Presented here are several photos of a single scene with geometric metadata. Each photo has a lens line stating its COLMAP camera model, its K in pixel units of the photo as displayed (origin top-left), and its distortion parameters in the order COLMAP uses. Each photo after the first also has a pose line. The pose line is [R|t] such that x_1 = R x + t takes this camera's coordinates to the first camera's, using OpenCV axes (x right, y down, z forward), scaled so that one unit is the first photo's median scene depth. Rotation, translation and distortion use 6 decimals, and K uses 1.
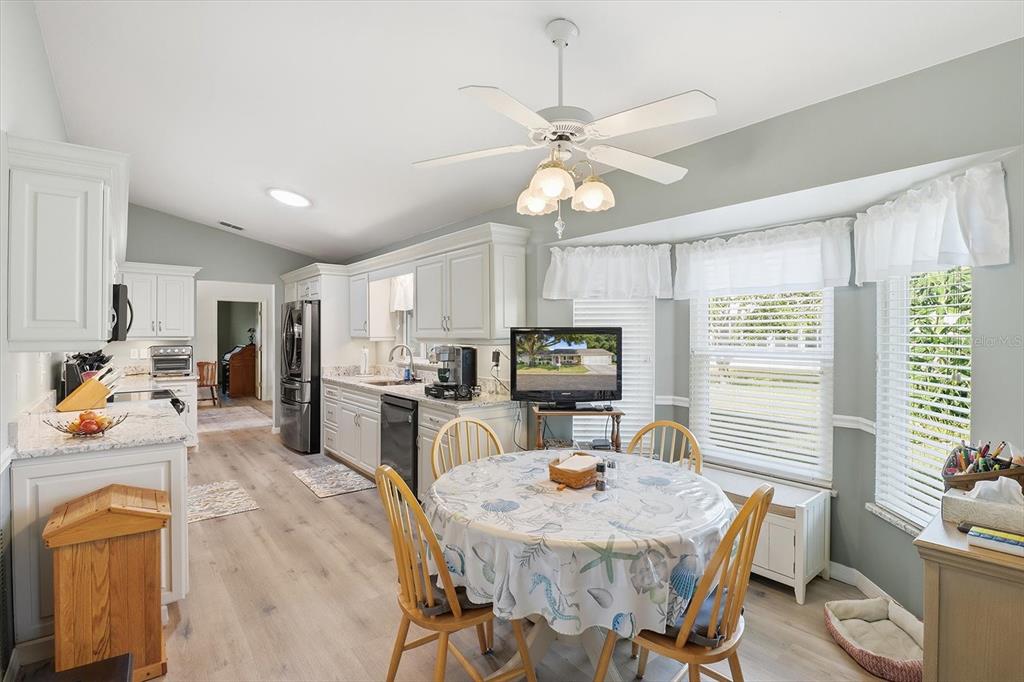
lens RADIAL K [[488.3, 0, 514.3], [0, 488.3, 334.0], [0, 0, 1]] dist [-0.003892, -0.000185]
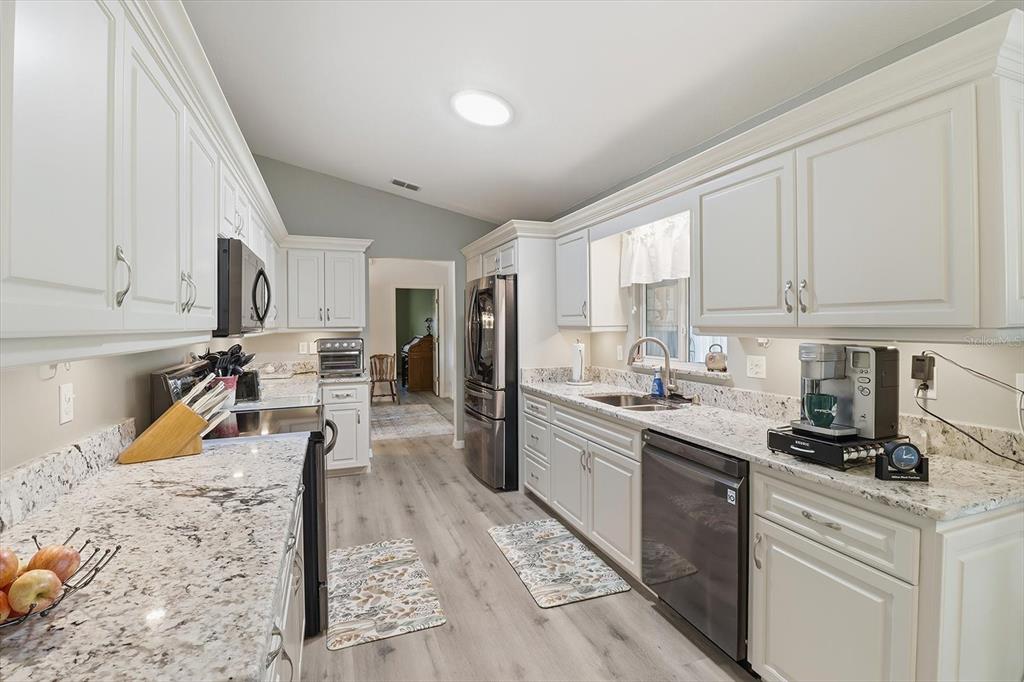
lens RADIAL K [[488.3, 0, 514.3], [0, 488.3, 334.0], [0, 0, 1]] dist [-0.003892, -0.000185]
pose [[0.949137, -0.001107, -0.314861, -0.182475], [0.007881, 0.999764, 0.020243, 0.002740], [0.314764, -0.021695, 0.948922, 0.335178]]
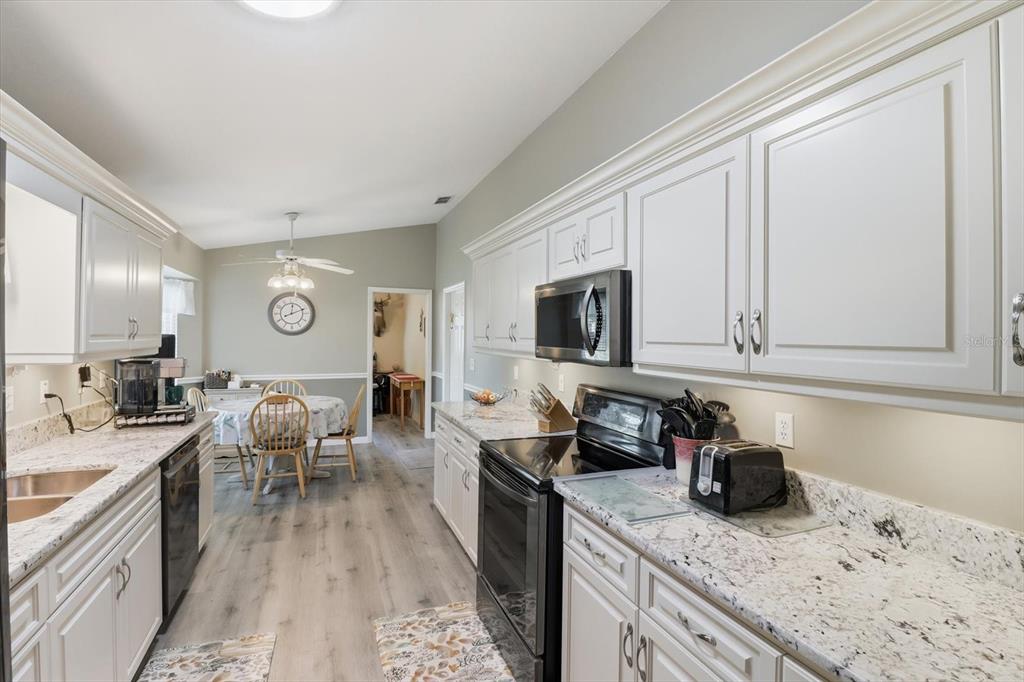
lens RADIAL K [[488.3, 0, 514.3], [0, 488.3, 334.0], [0, 0, 1]] dist [-0.003892, -0.000185]
pose [[-0.953634, -0.010775, 0.300777, -0.613133], [-0.011339, 0.999936, -0.000131, -0.014150], [-0.300756, -0.003536, -0.953695, 1.075504]]
